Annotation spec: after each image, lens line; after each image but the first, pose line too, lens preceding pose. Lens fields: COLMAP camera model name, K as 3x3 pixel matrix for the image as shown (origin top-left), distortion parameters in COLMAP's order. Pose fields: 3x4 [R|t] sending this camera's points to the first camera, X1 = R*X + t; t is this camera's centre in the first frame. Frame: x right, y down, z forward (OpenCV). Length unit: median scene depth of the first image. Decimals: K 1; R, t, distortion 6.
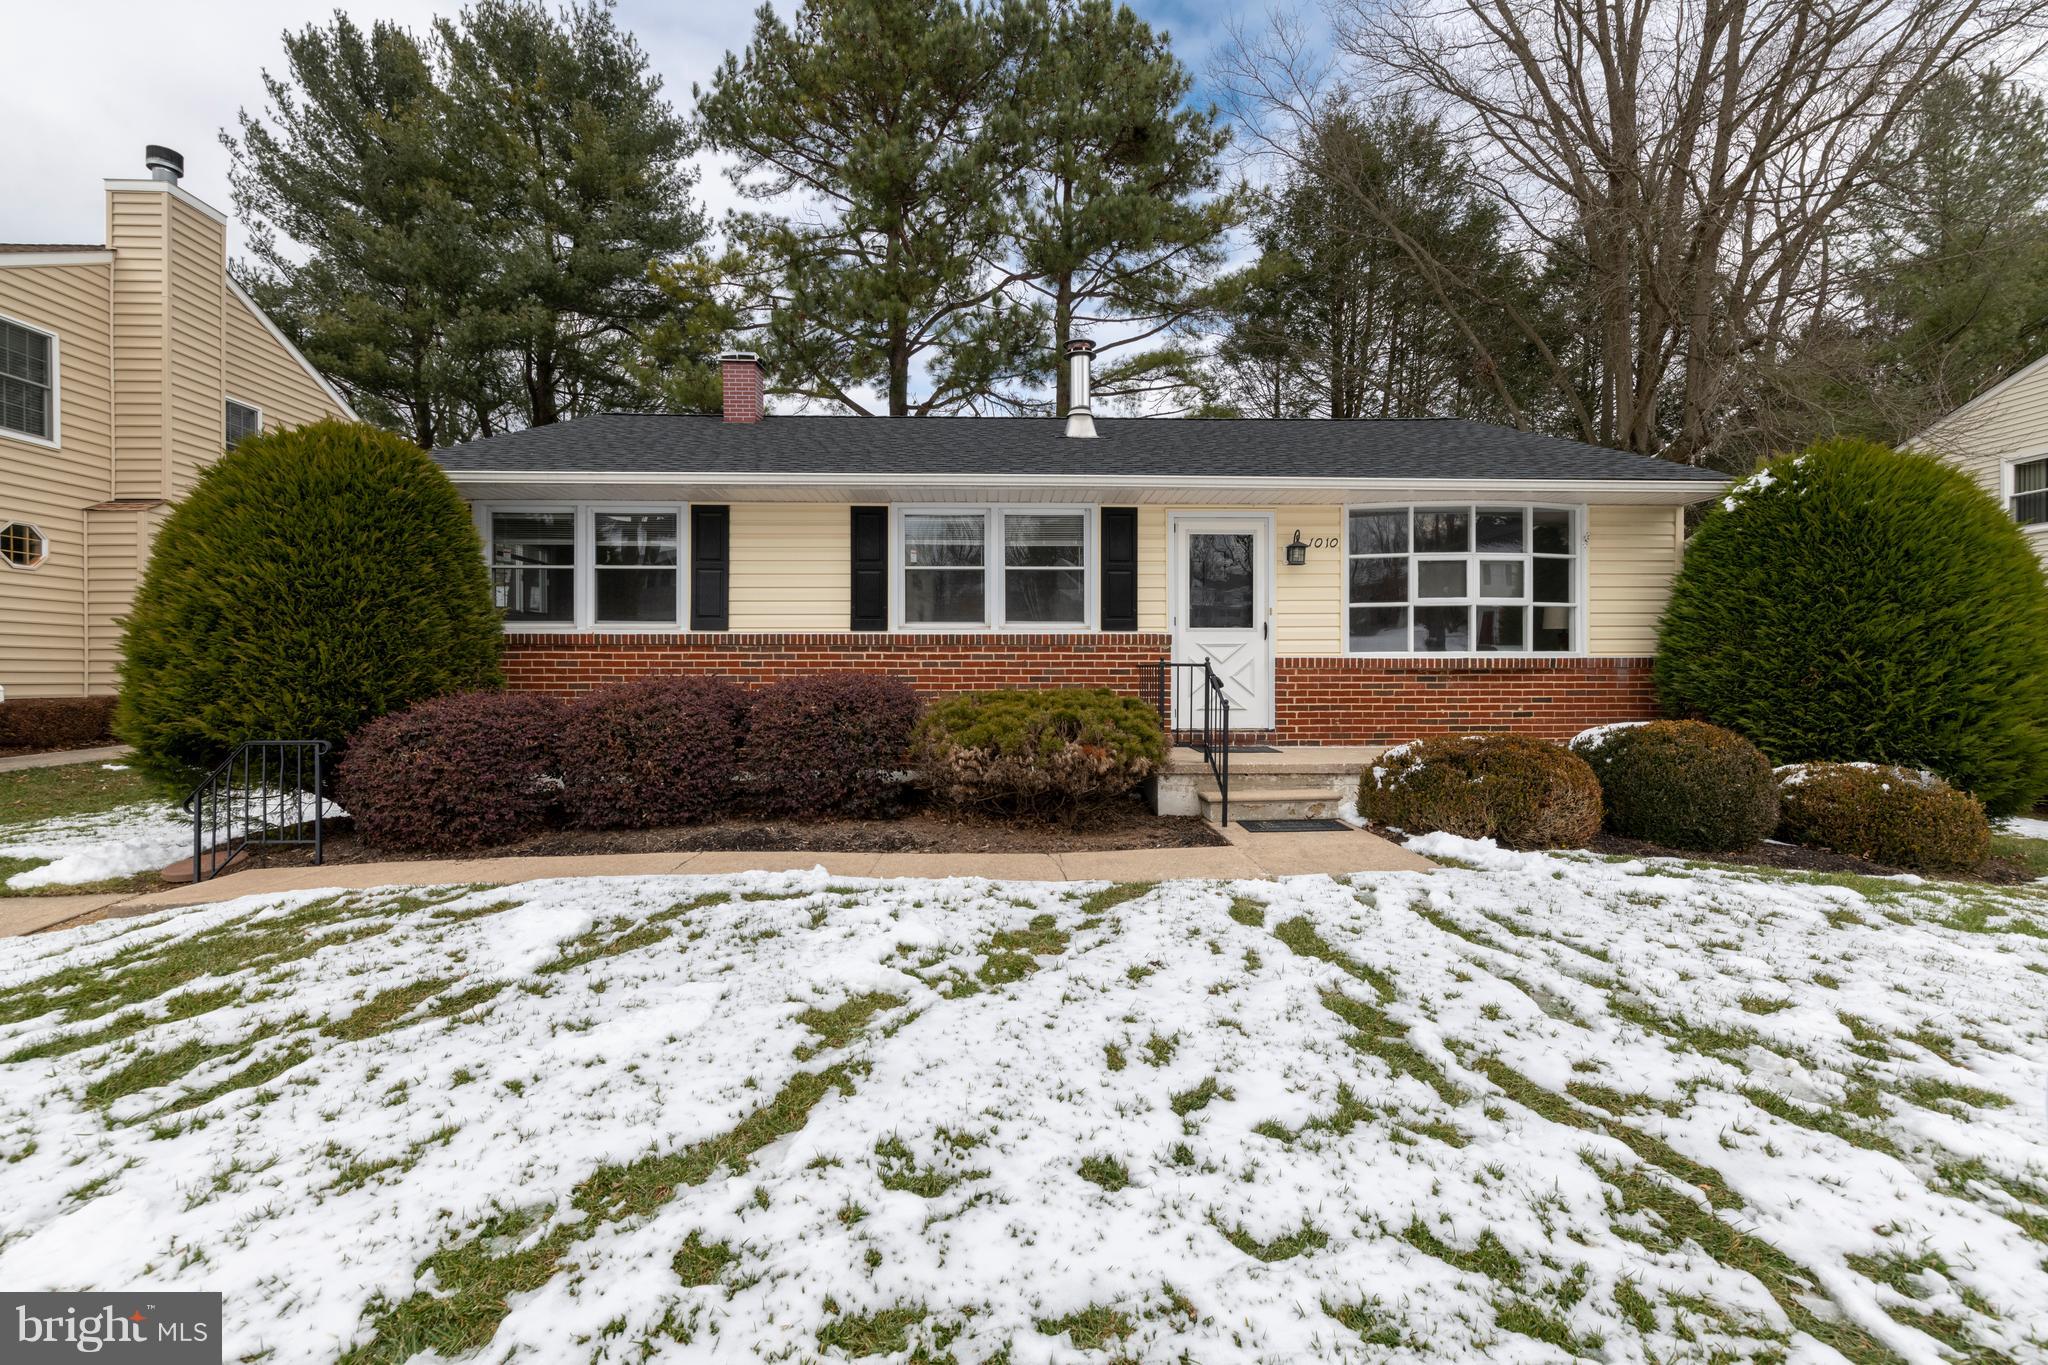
lens RADIAL K [[887.3, 0, 1031.1], [0, 887.3, 676.5], [0, 0, 1]] dist [0.004001, -0.001800]
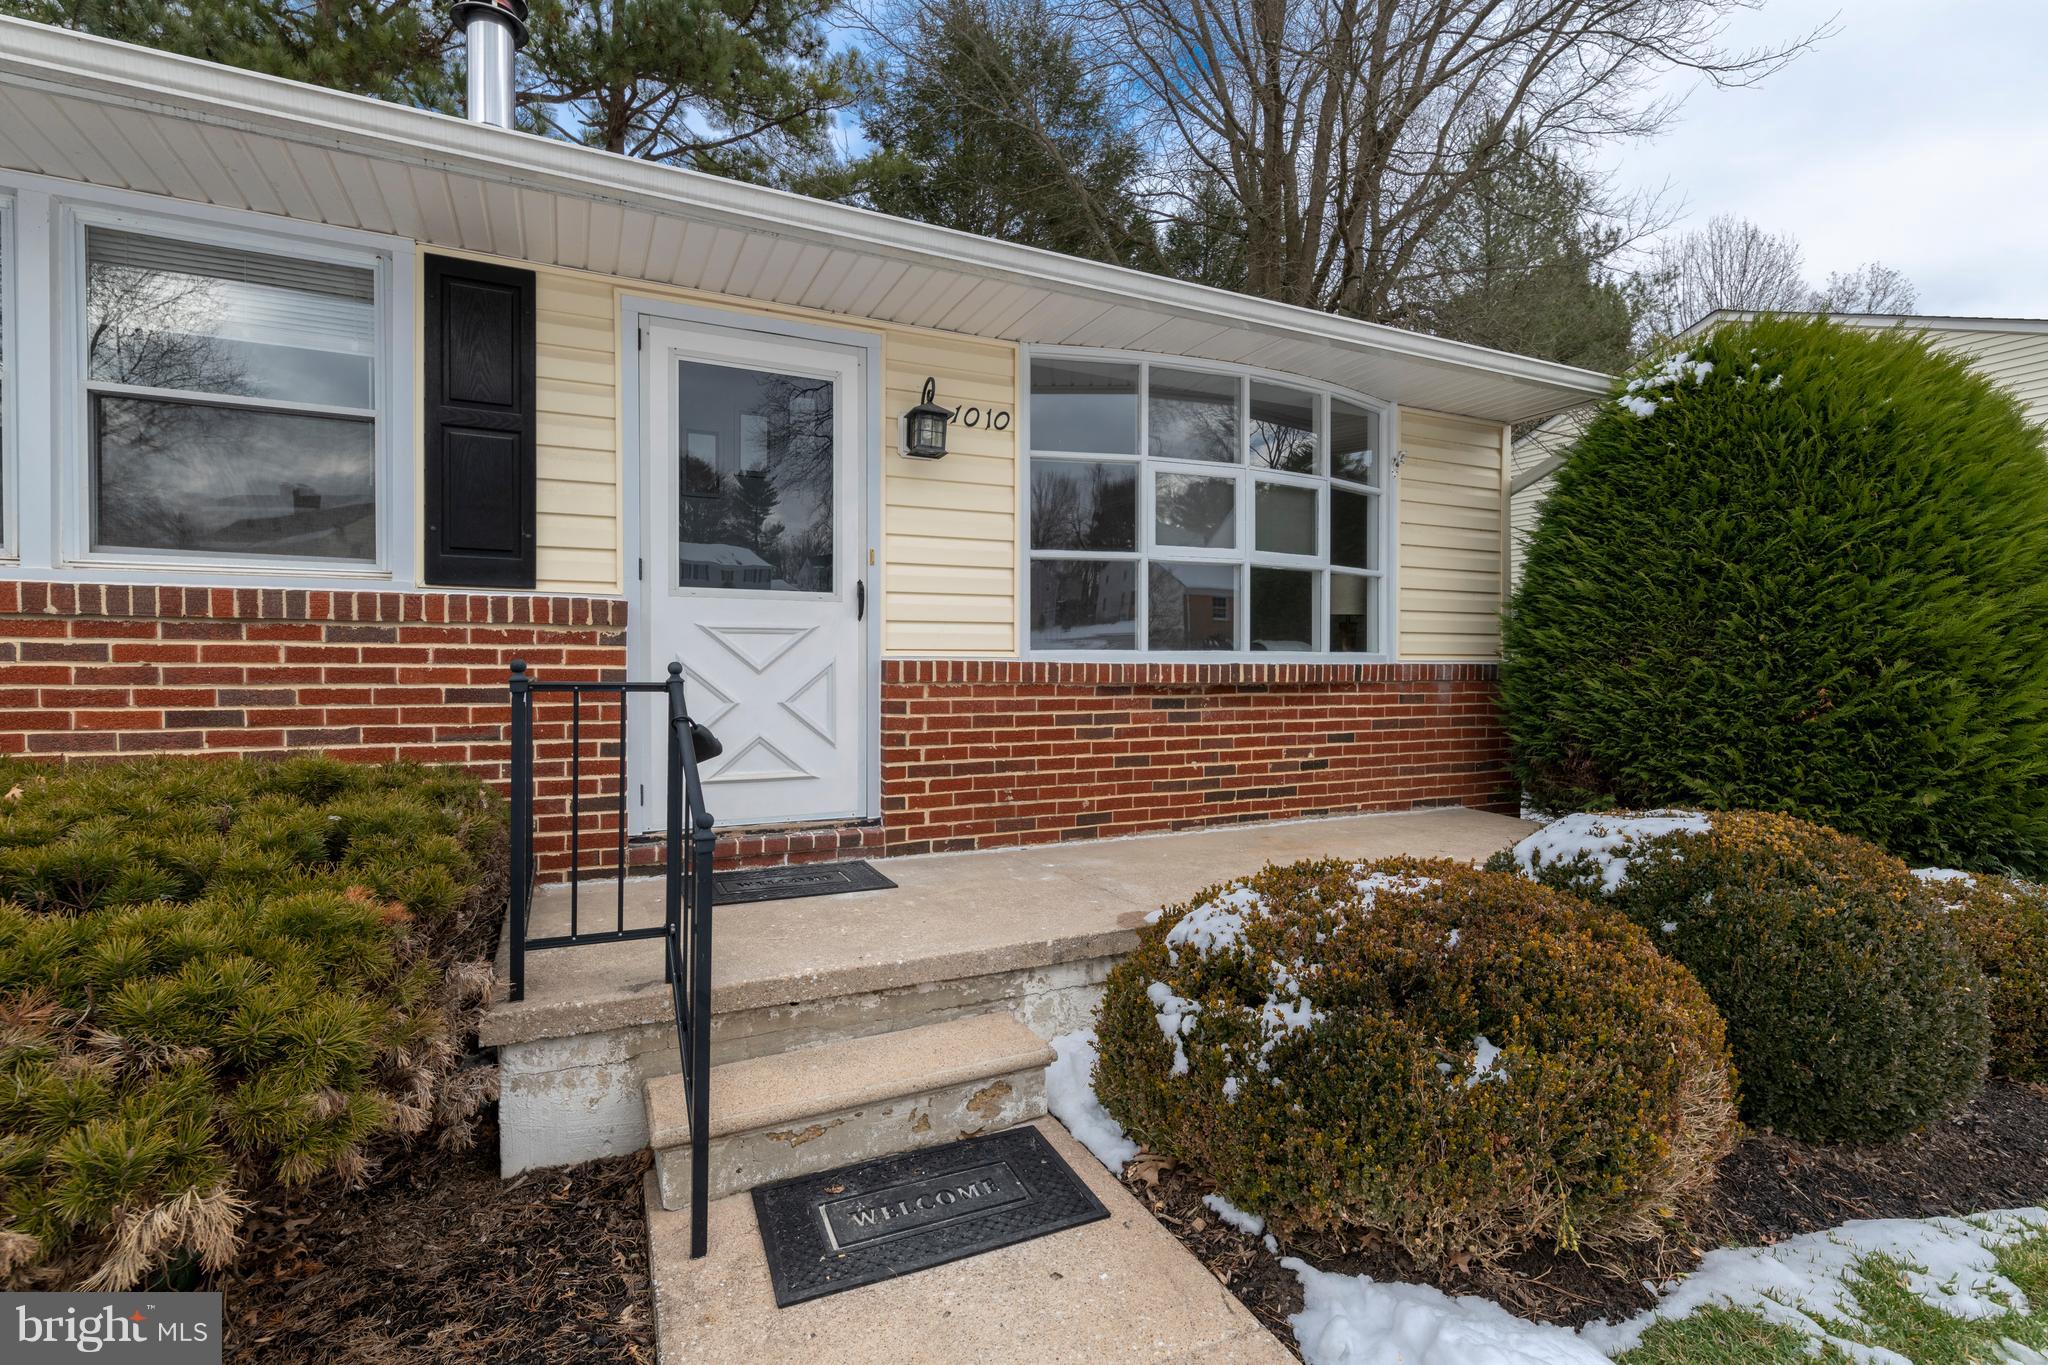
lens RADIAL K [[944.0, 0, 1026.9], [0, 944.0, 675.0], [0, 0, 1]] dist [-0.000465, -0.000372]
pose [[0.916876, 0.000401, 0.399172, 0.151357], [-0.003626, 0.999967, 0.007323, -0.017468], [-0.399156, -0.008162, 0.916847, 0.530823]]
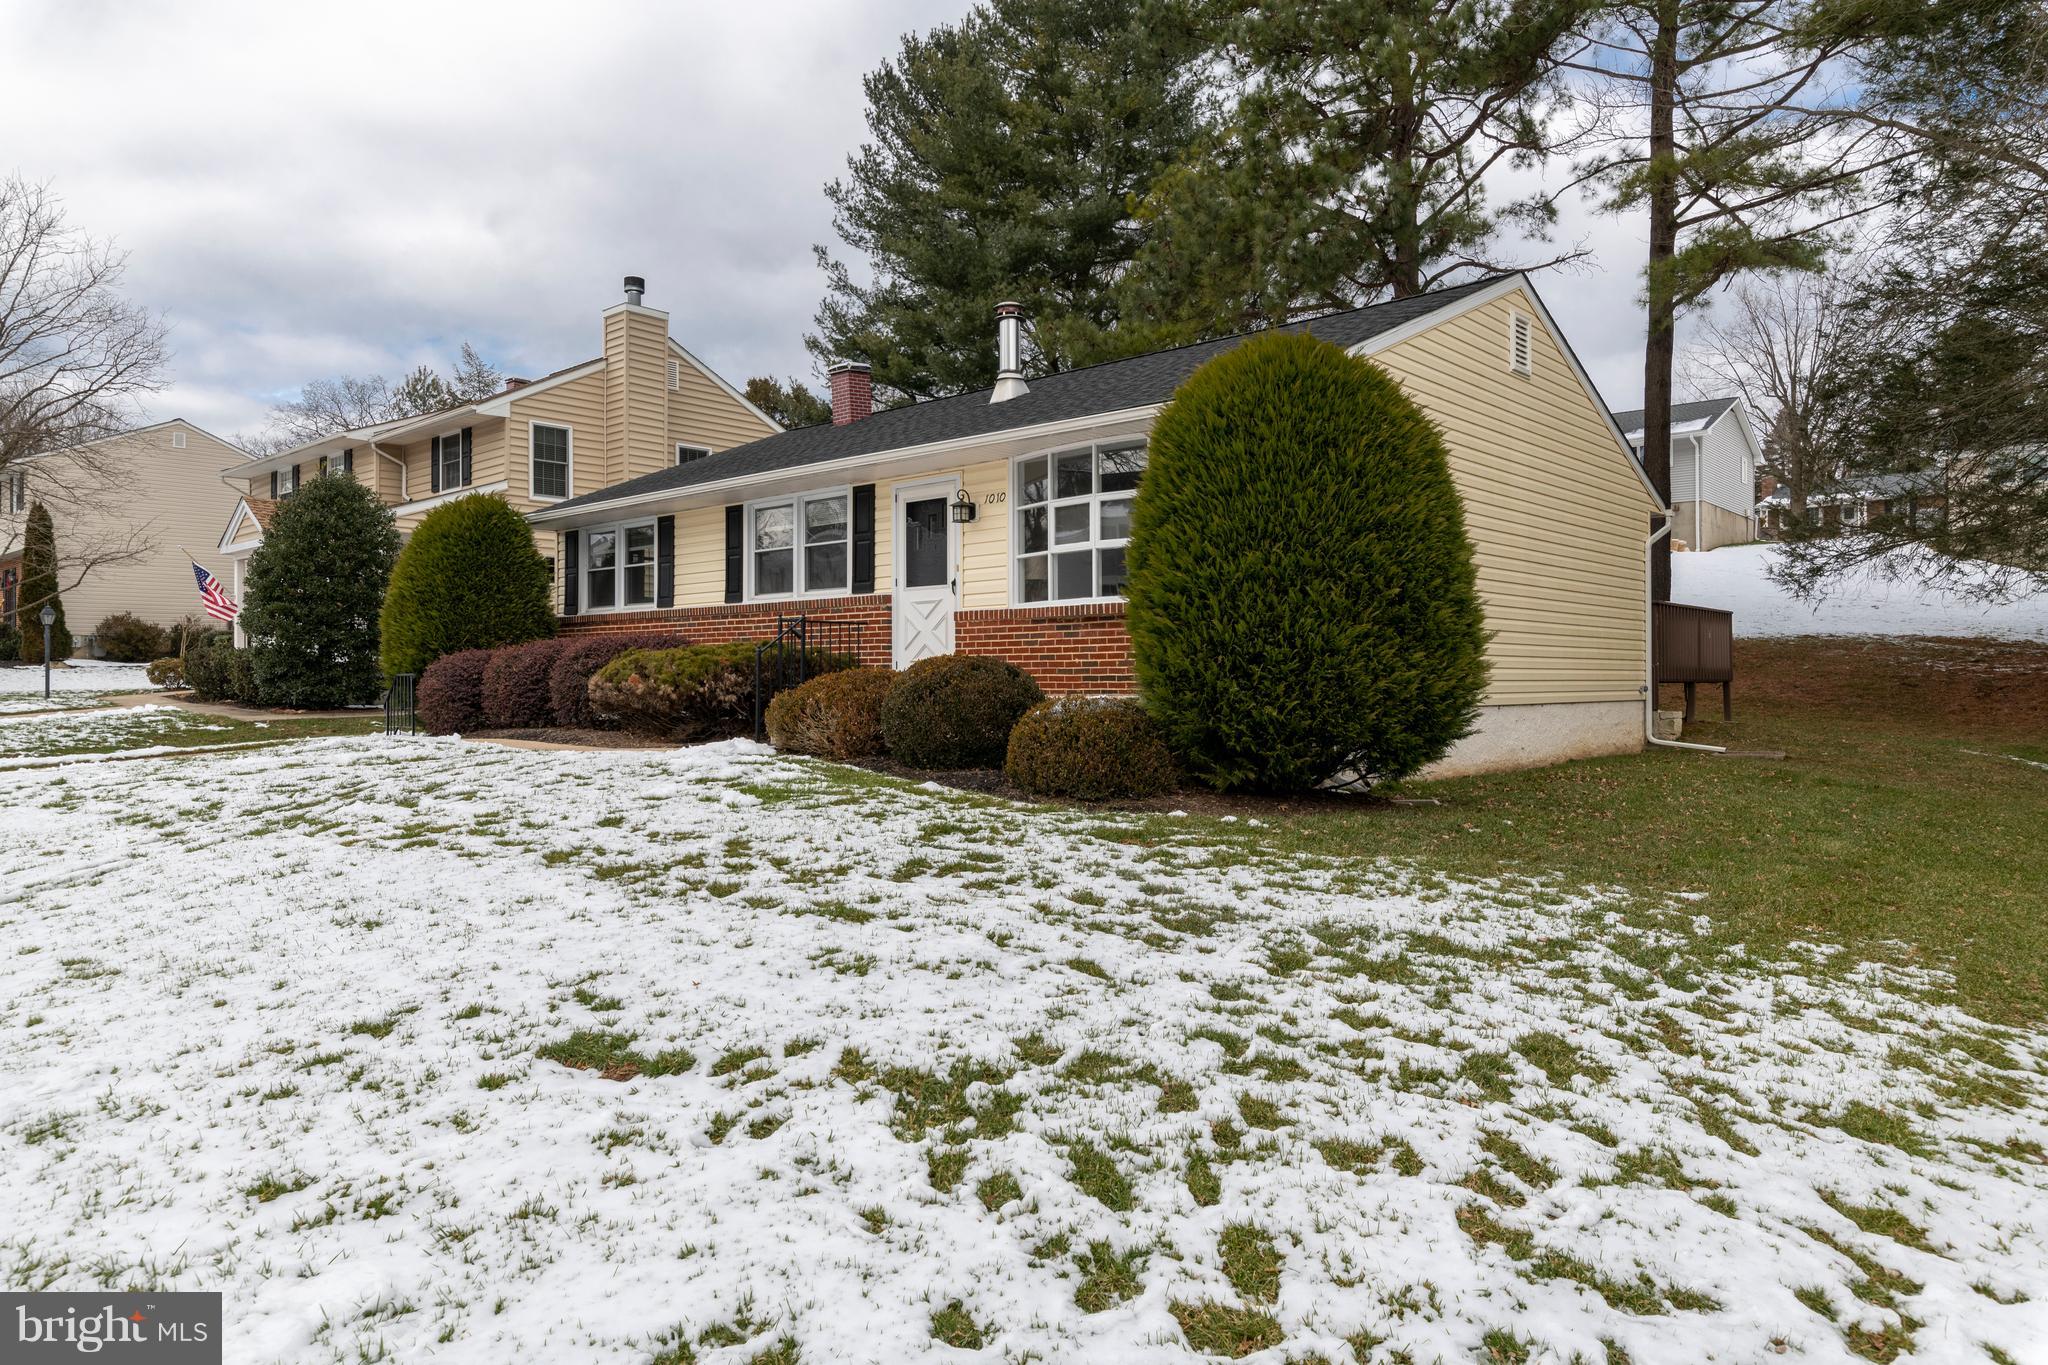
lens RADIAL K [[1327.6, 0, 1062.6], [0, 1327.6, 680.2], [0, 0, 1]] dist [-0.002107, -0.000759]
pose [[0.721848, -0.002629, -0.692047, 1.451614], [0.003345, 0.999994, -0.000310, 0.060897], [0.692044, -0.002091, 0.721853, -0.052970]]
